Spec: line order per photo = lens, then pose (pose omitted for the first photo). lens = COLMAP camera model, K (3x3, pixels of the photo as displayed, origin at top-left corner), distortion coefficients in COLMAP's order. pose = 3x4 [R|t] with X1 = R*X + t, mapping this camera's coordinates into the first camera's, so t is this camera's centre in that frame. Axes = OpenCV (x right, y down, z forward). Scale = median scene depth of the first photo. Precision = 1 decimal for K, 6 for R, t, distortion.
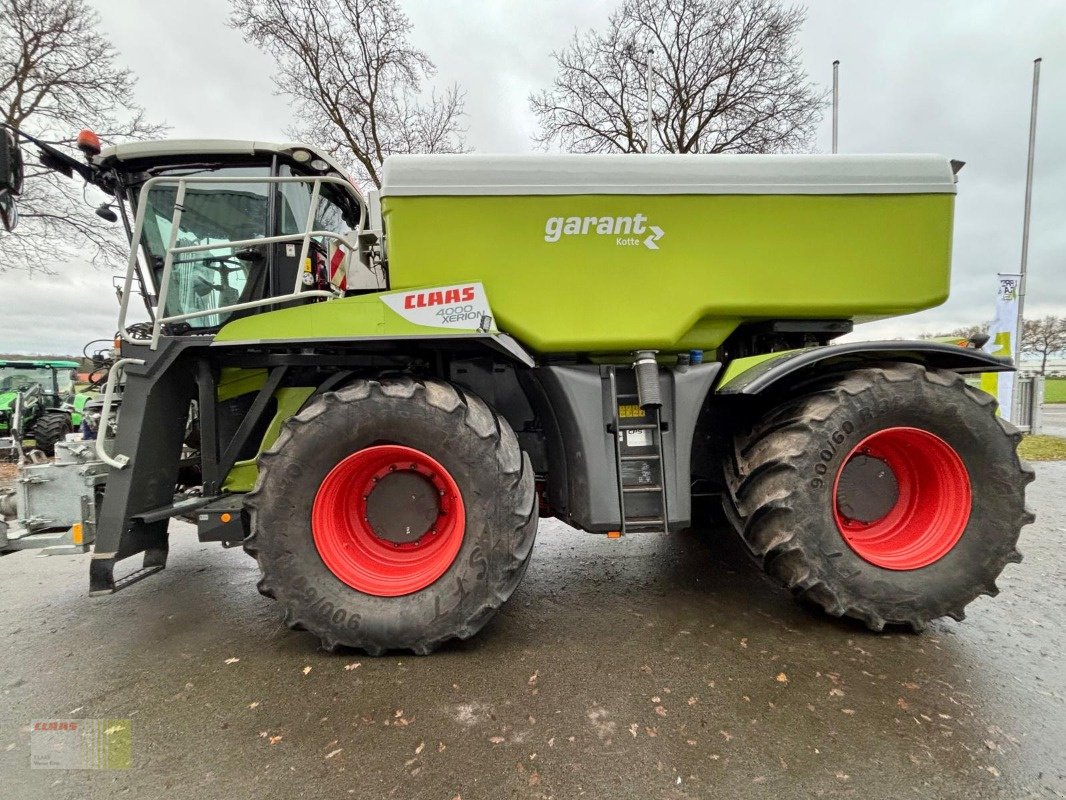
lens RADIAL K [[427.2, 0, 533.0], [0, 427.2, 400.0], [0, 0, 1]] dist [0.001167, 0.000141]
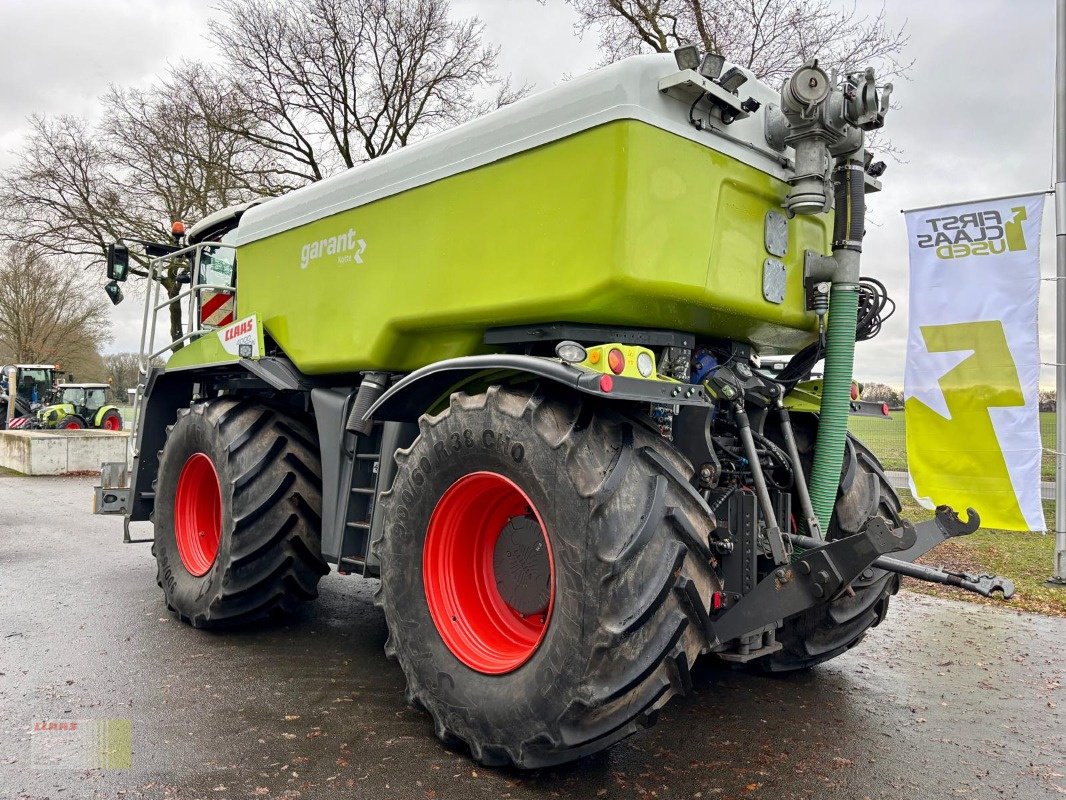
lens RADIAL K [[818.5, 0, 533.0], [0, 818.5, 400.0], [0, 0, 1]] dist [0.038192, 0.000485]
pose [[0.665820, 0.010428, -0.746039, 1.932091], [-0.053776, 0.997972, -0.034044, -0.016158], [0.744172, 0.062787, 0.665031, 0.114810]]
